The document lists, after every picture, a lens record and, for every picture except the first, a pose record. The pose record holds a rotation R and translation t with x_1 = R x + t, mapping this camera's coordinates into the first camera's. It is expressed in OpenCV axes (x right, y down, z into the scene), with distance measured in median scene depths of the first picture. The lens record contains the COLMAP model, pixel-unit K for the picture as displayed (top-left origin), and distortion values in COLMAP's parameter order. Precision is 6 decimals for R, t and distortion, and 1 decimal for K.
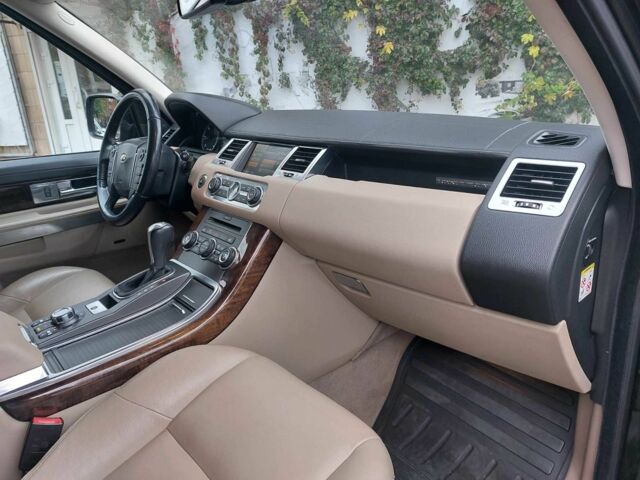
lens RADIAL K [[459.1, 0, 322.4], [0, 459.1, 236.9], [0, 0, 1]] dist [0.065868, -0.060685]
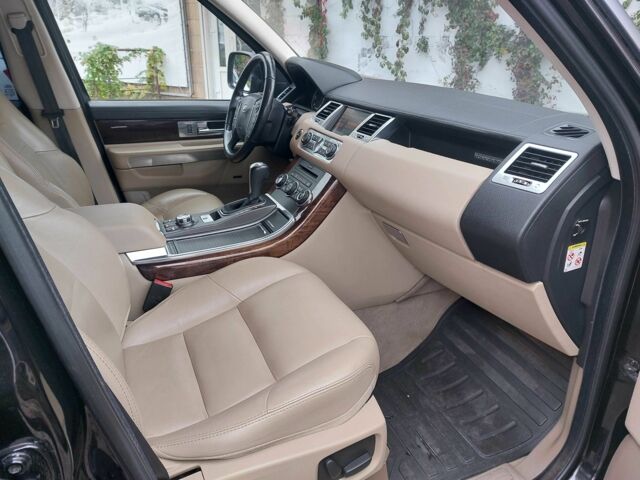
lens RADIAL K [[459.1, 0, 328.8], [0, 459.1, 242.9], [0, 0, 1]] dist [0.065868, -0.060685]
pose [[0.956698, 0.175187, -0.232463, 0.036046], [-0.154312, 0.982397, 0.105276, 0.005241], [0.246814, -0.064846, 0.966891, -0.043412]]
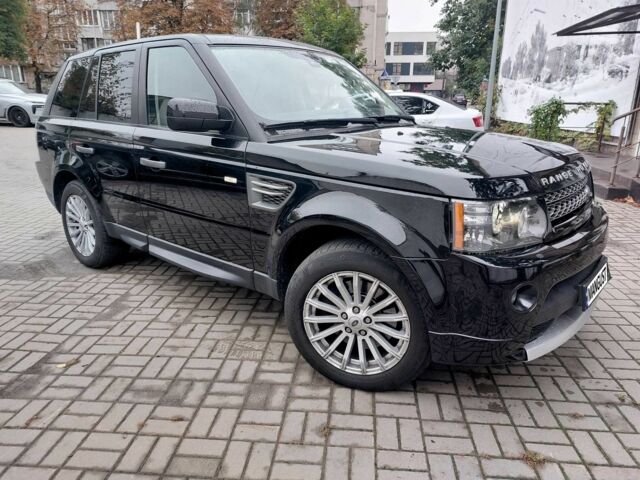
lens RADIAL K [[459.1, 0, 328.0], [0, 459.1, 238.6], [0, 0, 1]] dist [0.065868, -0.060685]
pose [[0.156435, 0.337059, -0.928396, 0.601051], [-0.319632, 0.906664, 0.275311, -0.073904], [0.934539, 0.253677, 0.249569, 0.118845]]
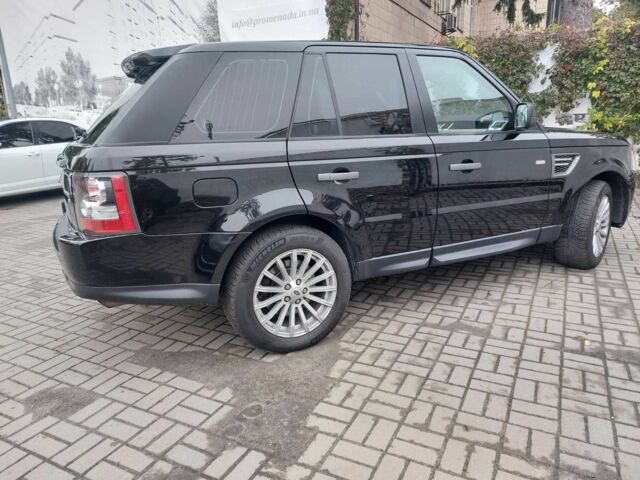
lens RADIAL K [[459.1, 0, 324.0], [0, 459.1, 235.7], [0, 0, 1]] dist [0.065868, -0.060685]
pose [[0.973208, 0.078698, -0.216038, -0.027384], [-0.093073, 0.994016, -0.057177, 0.202954], [0.210246, 0.075752, 0.974709, -0.563036]]
